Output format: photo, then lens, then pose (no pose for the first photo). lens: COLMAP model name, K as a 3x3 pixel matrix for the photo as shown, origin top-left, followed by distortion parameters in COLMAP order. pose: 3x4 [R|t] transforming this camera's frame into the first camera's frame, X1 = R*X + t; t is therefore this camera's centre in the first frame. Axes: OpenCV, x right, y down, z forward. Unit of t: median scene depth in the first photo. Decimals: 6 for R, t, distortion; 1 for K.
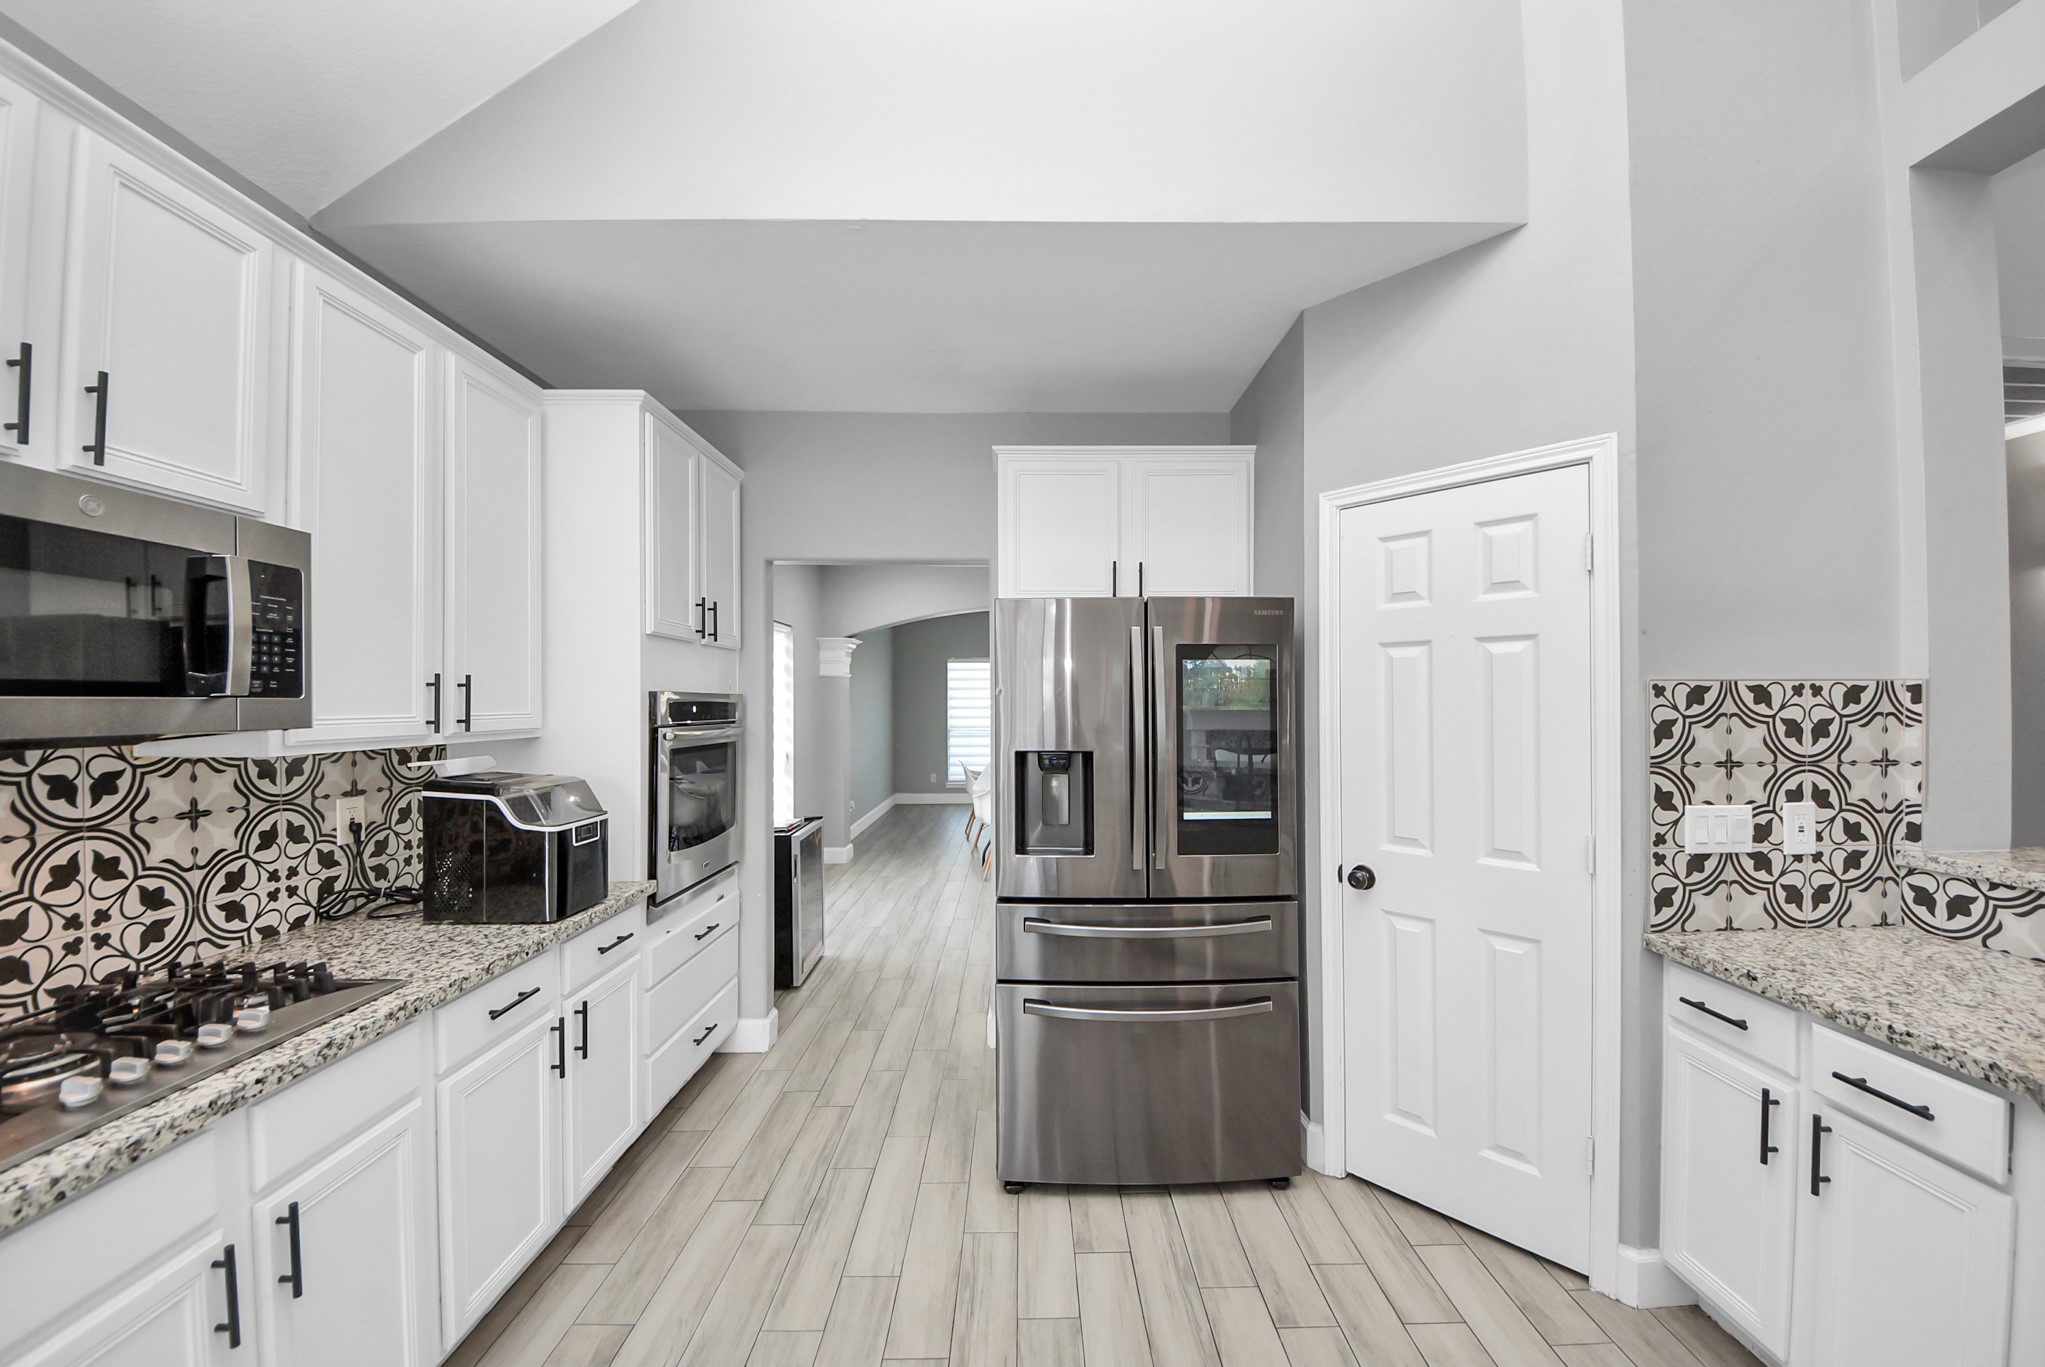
lens RADIAL K [[724.0, 0, 1026.5], [0, 724.0, 693.8], [0, 0, 1]] dist [0.004584, -0.008052]
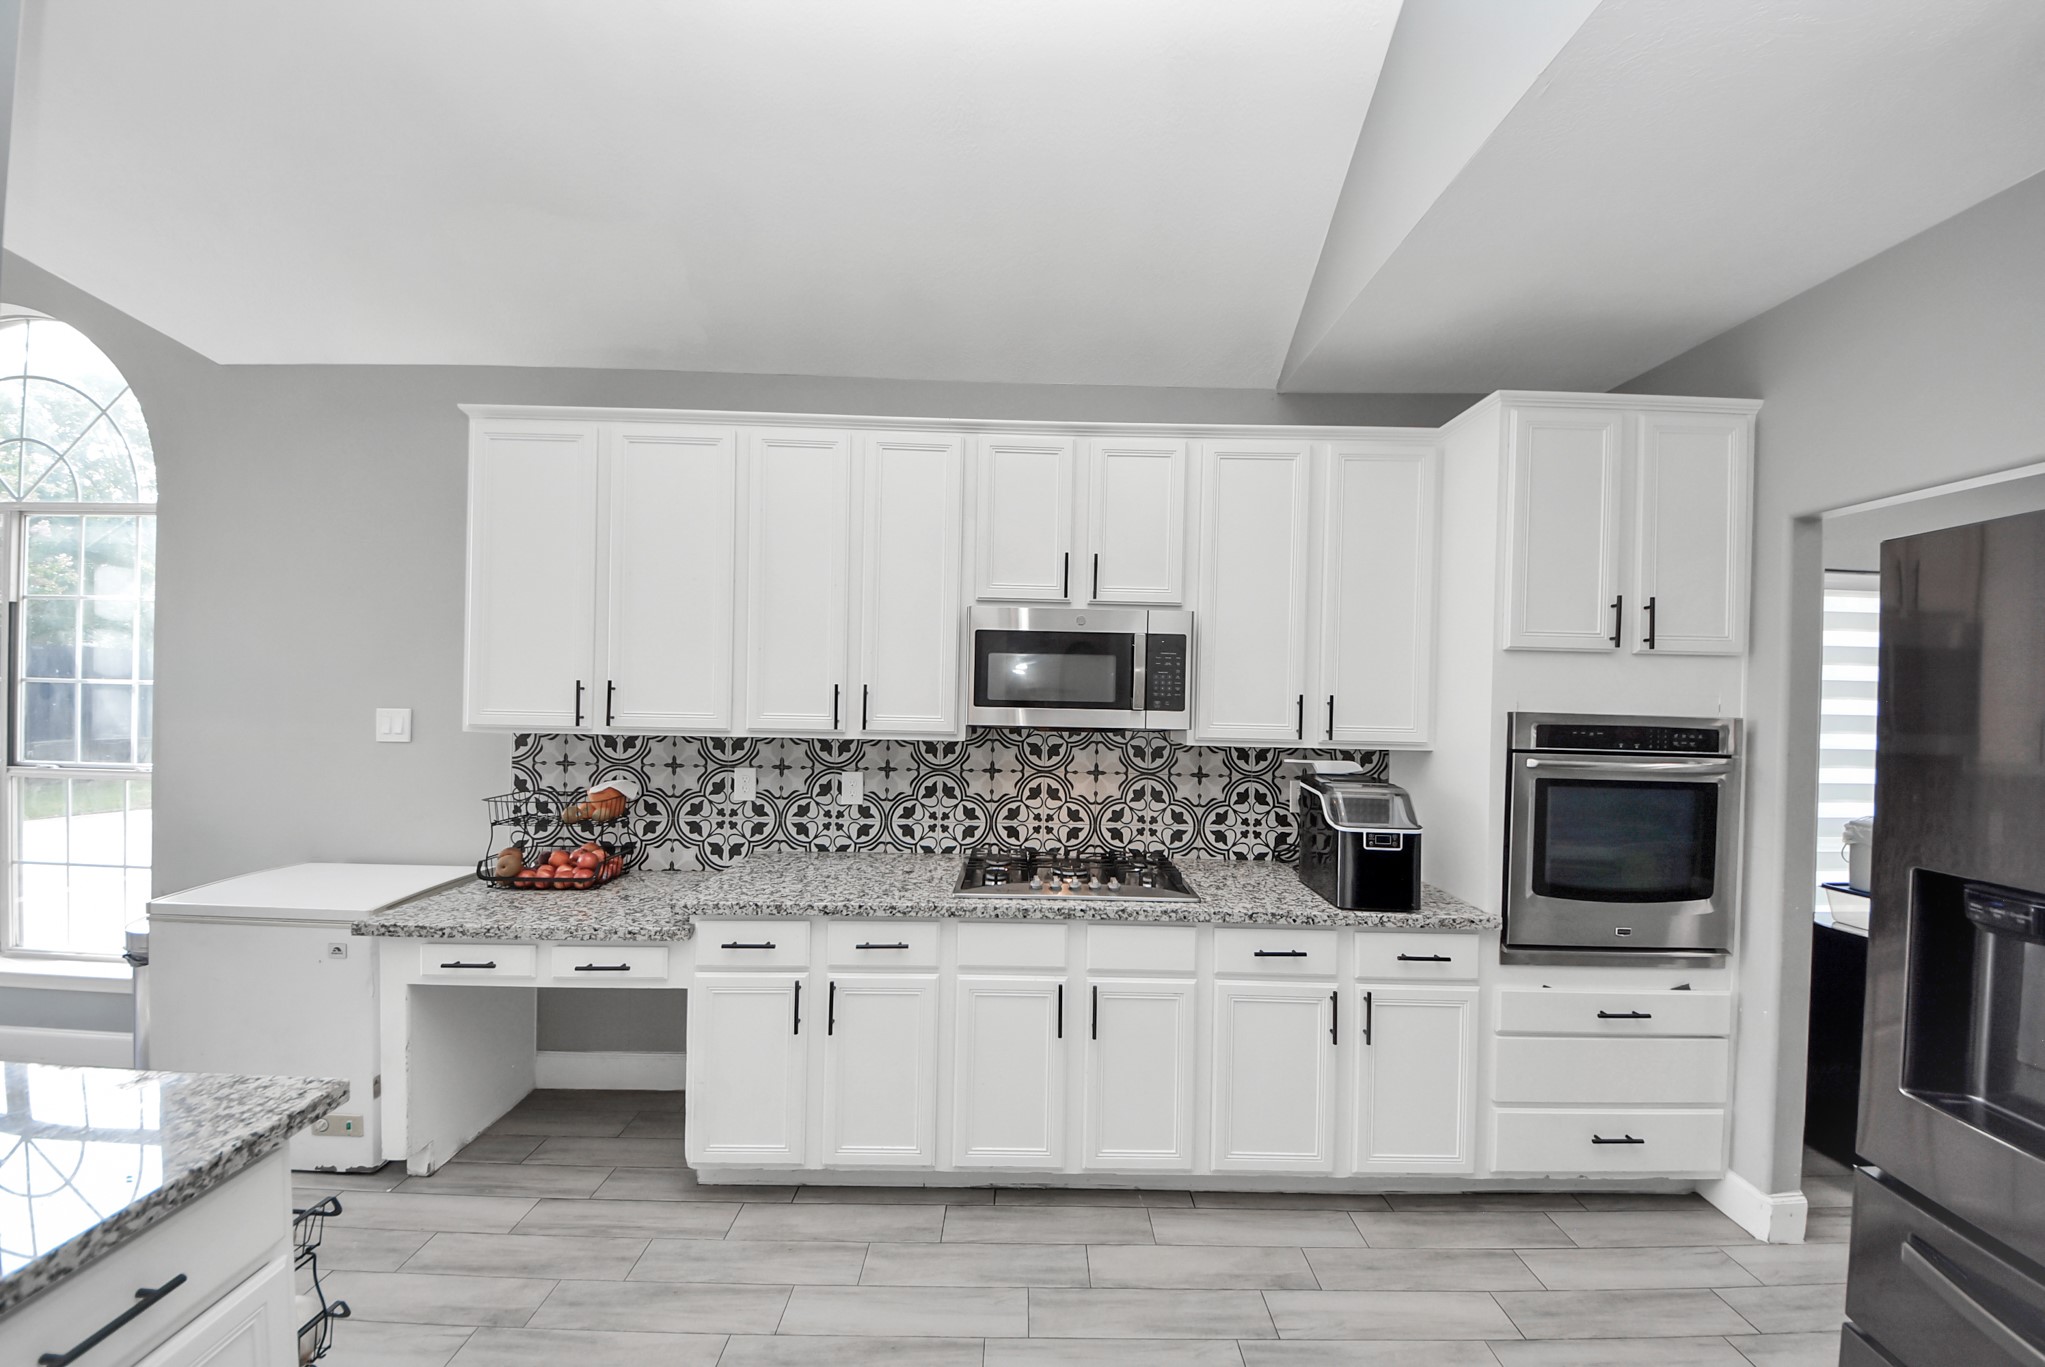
lens RADIAL K [[724.0, 0, 1018.5], [0, 724.0, 689.3], [0, 0, 1]] dist [0.004584, -0.008052]
pose [[-0.016017, 0.004529, -0.999861, 0.505500], [-0.008087, 0.999956, 0.004659, -0.037845], [0.999839, 0.008161, -0.015980, 0.483929]]
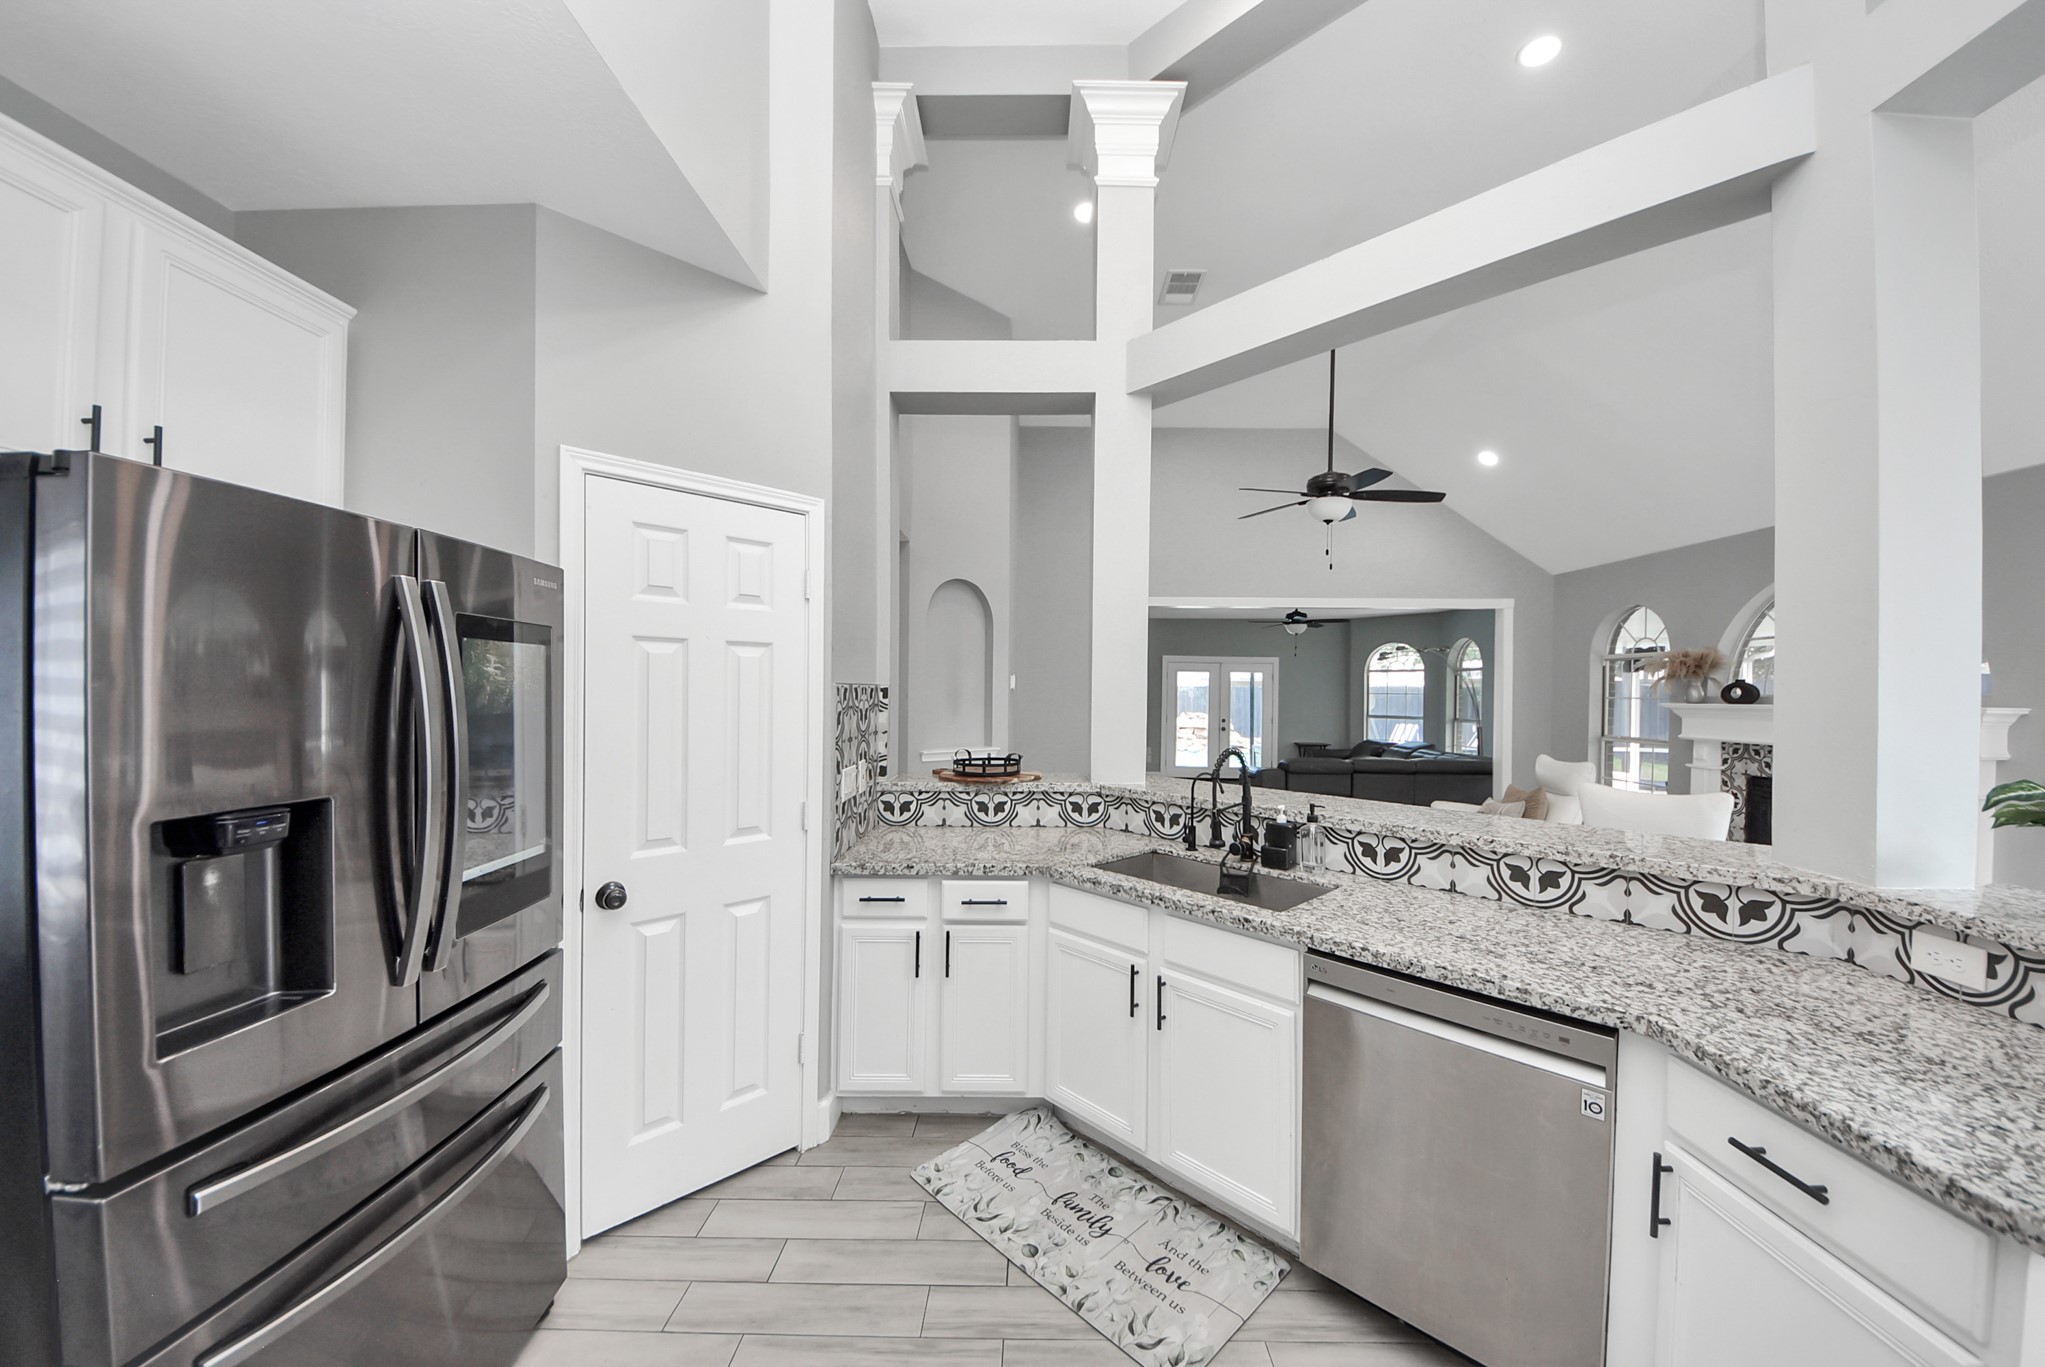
lens RADIAL K [[724.0, 0, 1034.0], [0, 724.0, 688.7], [0, 0, 1]] dist [0.004584, -0.008052]
pose [[0.013281, 0.004175, 0.999903, -0.484649], [-0.017337, 0.999842, -0.003944, -0.008499], [-0.999761, -0.017283, 0.013351, 0.534004]]
